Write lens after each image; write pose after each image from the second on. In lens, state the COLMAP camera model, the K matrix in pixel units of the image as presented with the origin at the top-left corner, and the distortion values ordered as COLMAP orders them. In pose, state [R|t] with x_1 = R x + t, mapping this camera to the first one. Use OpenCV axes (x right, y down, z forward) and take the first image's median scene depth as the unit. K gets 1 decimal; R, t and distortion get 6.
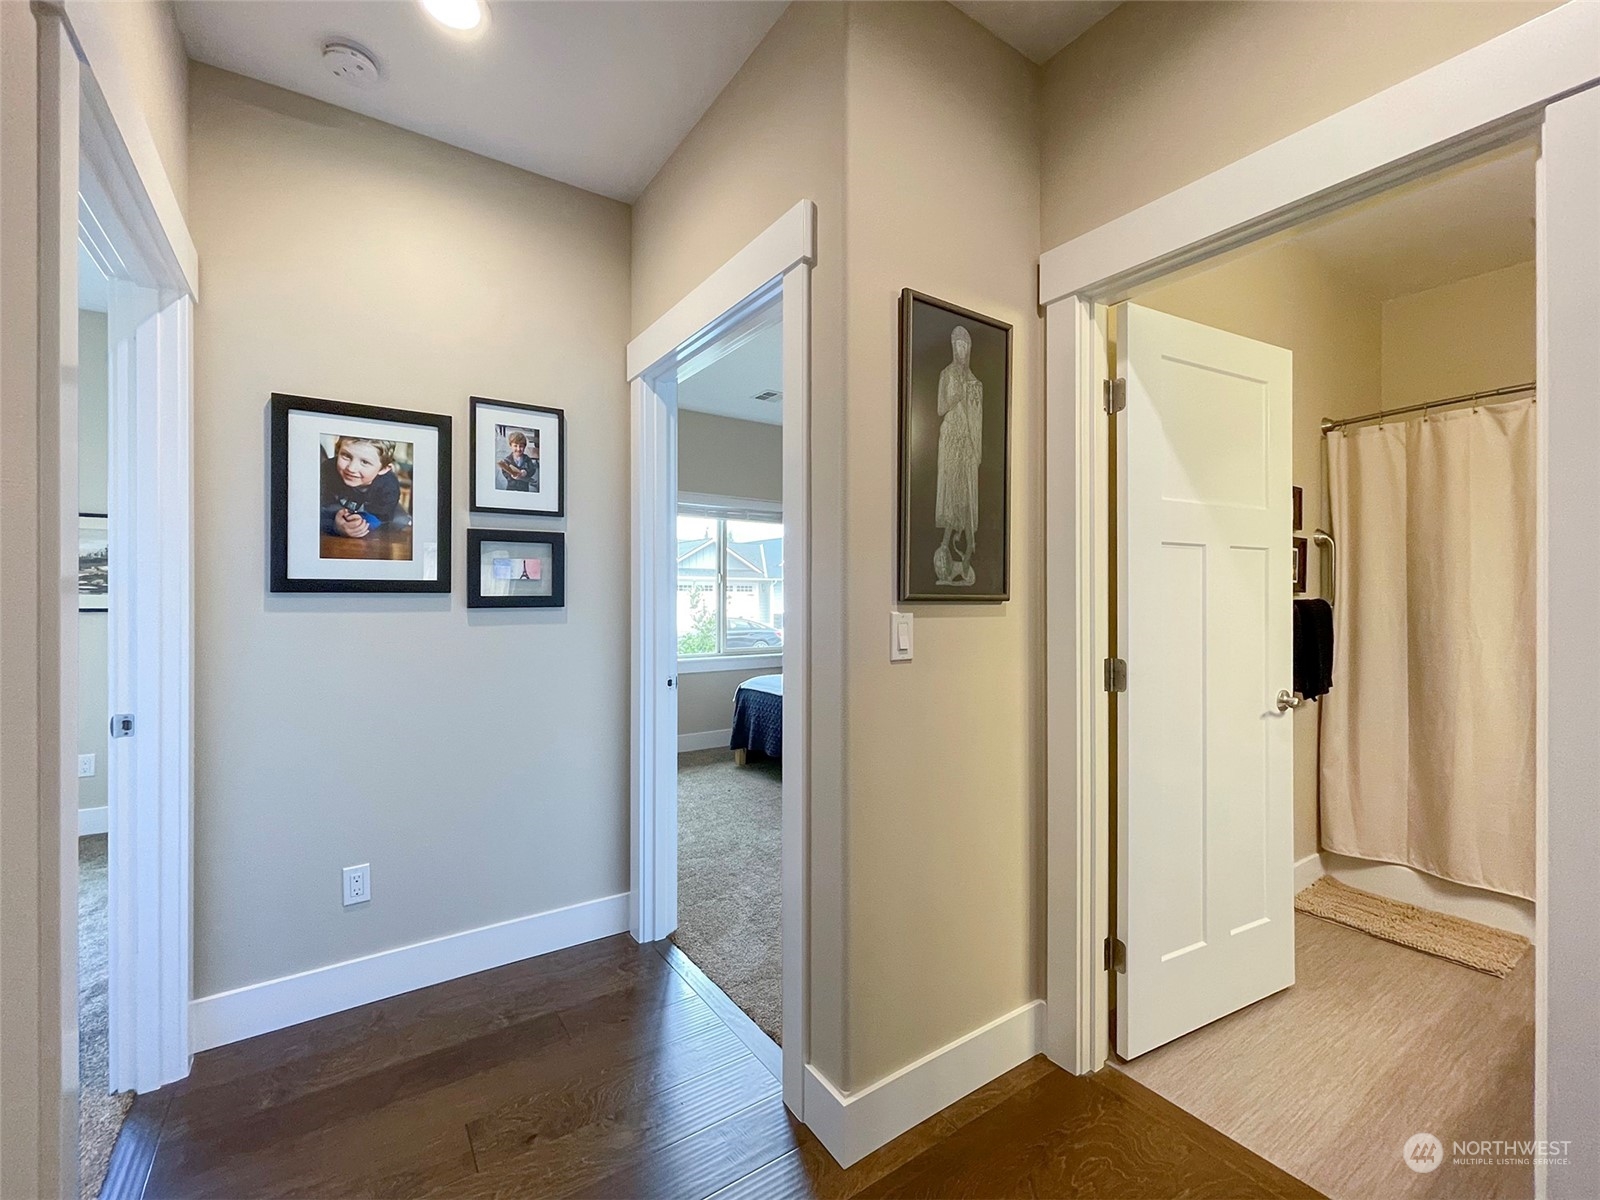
lens RADIAL K [[662.6, 0, 798.5], [0, 662.6, 595.2], [0, 0, 1]] dist [0.007778, -0.002004]
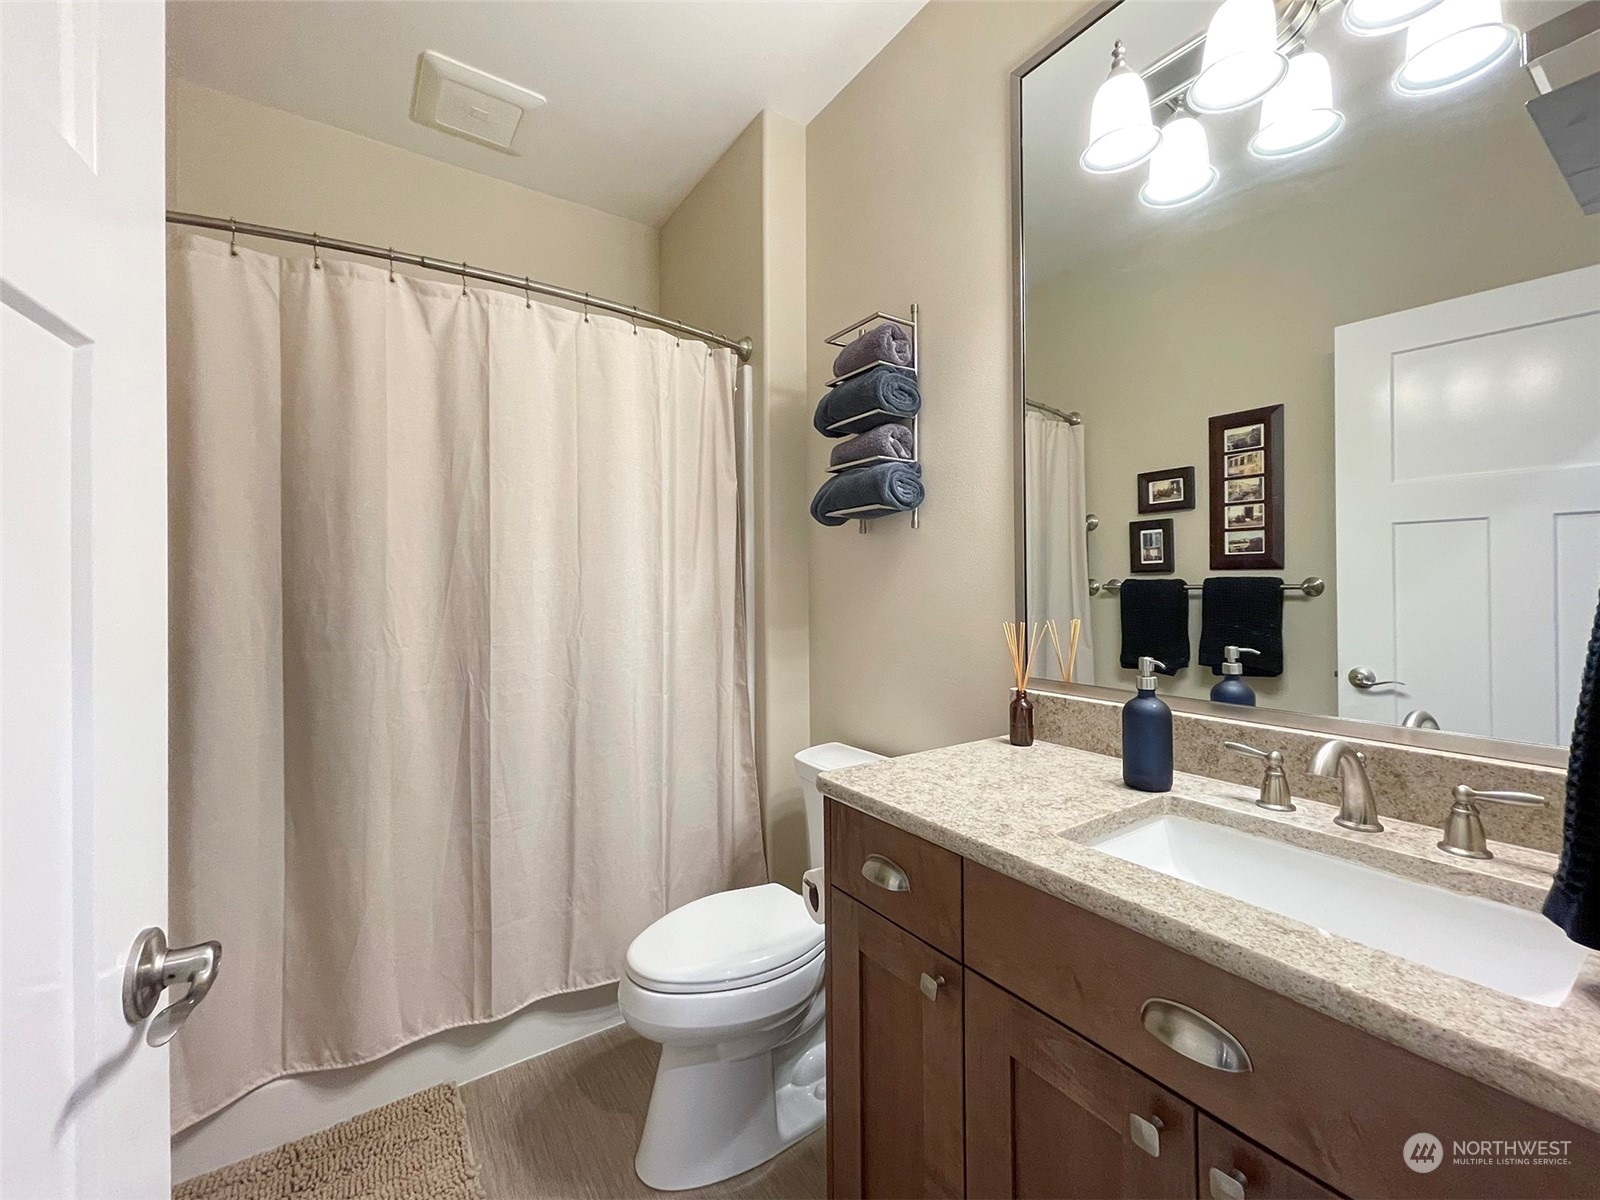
lens RADIAL K [[662.6, 0, 772.4], [0, 662.6, 574.0], [0, 0, 1]] dist [0.007778, -0.002004]
pose [[0.007905, 0.010027, 0.999918, 0.624489], [0.009134, 0.999907, -0.010099, 0.012617], [-0.999927, 0.009213, 0.007813, 0.998956]]
